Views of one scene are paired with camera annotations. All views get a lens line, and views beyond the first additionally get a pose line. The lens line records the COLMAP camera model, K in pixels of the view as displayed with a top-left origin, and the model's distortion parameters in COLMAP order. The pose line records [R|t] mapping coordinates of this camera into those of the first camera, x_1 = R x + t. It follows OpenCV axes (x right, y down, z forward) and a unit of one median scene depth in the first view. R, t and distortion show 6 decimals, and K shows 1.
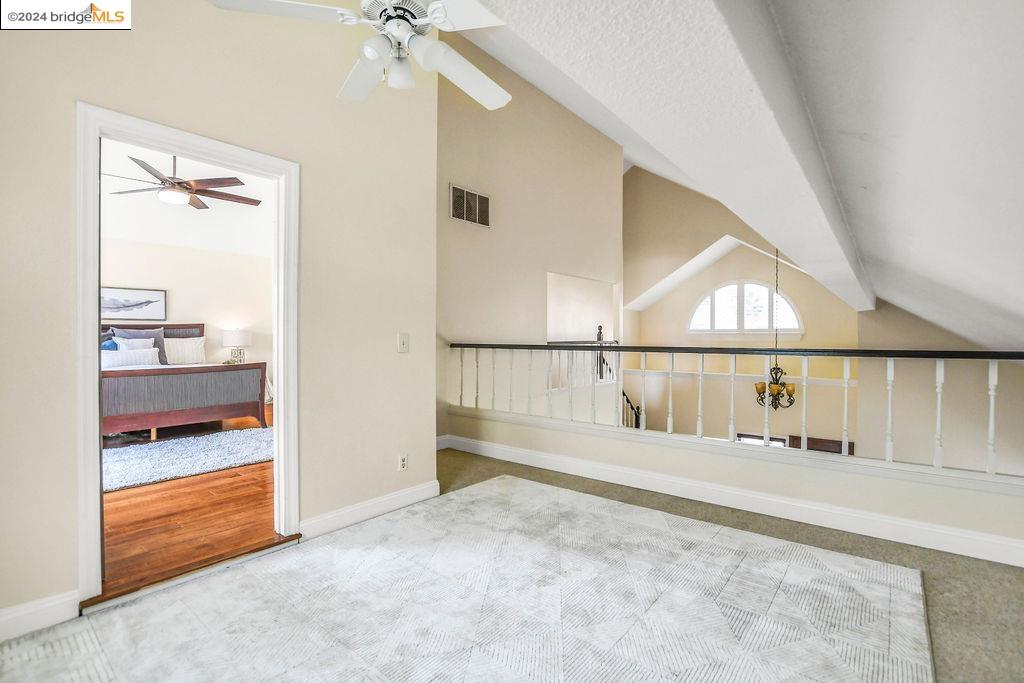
lens RADIAL K [[468.3, 0, 512.0], [0, 468.3, 341.5], [0, 0, 1]] dist [-0.018206, -0.000078]
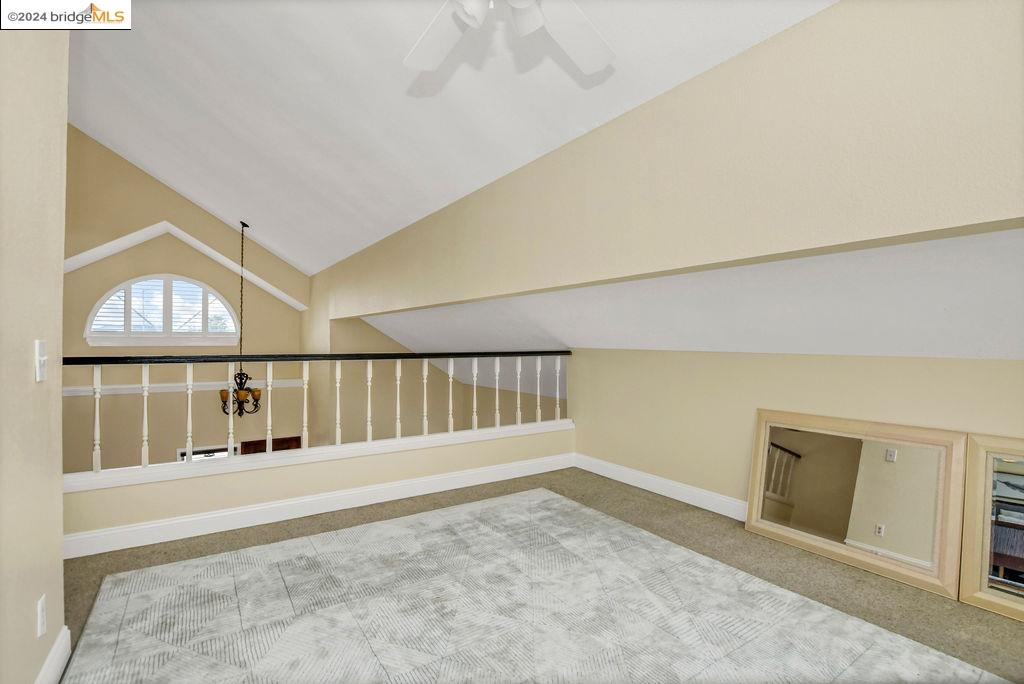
lens RADIAL K [[486.5, 0, 519.7], [0, 486.5, 338.8], [0, 0, 1]] dist [-0.021853, -0.000002]
pose [[0.299831, 0.003256, 0.953987, -0.512038], [0.008285, 0.999948, -0.006017, -0.008829], [-0.953956, 0.009708, 0.299788, 0.375729]]
